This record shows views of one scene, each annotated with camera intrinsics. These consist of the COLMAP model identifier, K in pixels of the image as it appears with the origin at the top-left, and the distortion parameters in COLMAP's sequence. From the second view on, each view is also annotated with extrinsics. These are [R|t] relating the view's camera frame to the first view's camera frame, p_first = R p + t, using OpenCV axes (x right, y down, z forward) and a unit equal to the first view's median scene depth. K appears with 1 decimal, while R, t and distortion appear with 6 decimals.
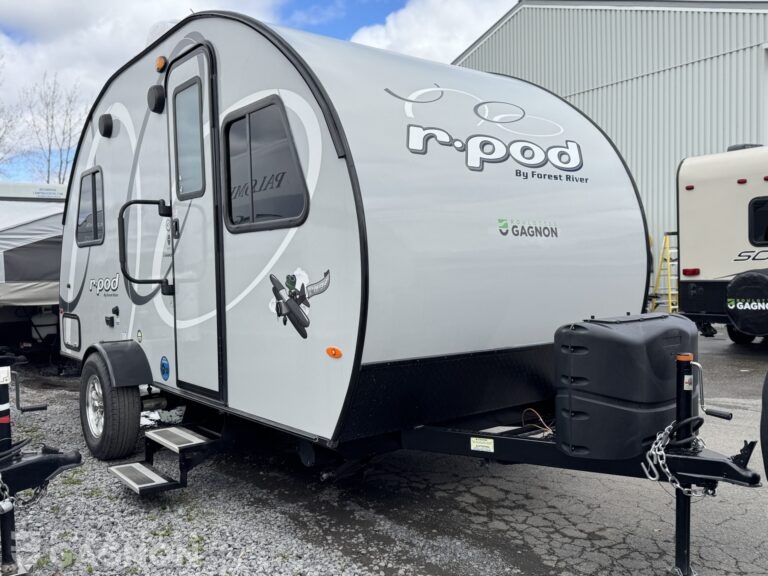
lens RADIAL K [[693.6, 0, 384.7], [0, 693.6, 290.2], [0, 0, 1]] dist [0.008645, 0.001161]
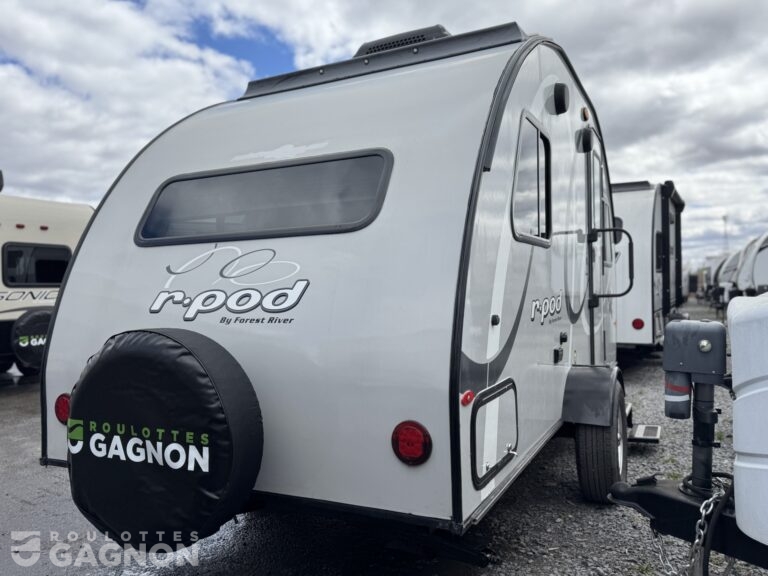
lens RADIAL K [[602.9, 0, 384.1], [0, 602.9, 289.3], [0, 0, 1]] dist [0.018417, 0.002644]
pose [[-0.425634, 0.030571, 0.904379, -0.568537], [0.062688, 0.998024, -0.004233, -0.021308], [-0.902722, 0.054892, -0.426709, 0.911371]]
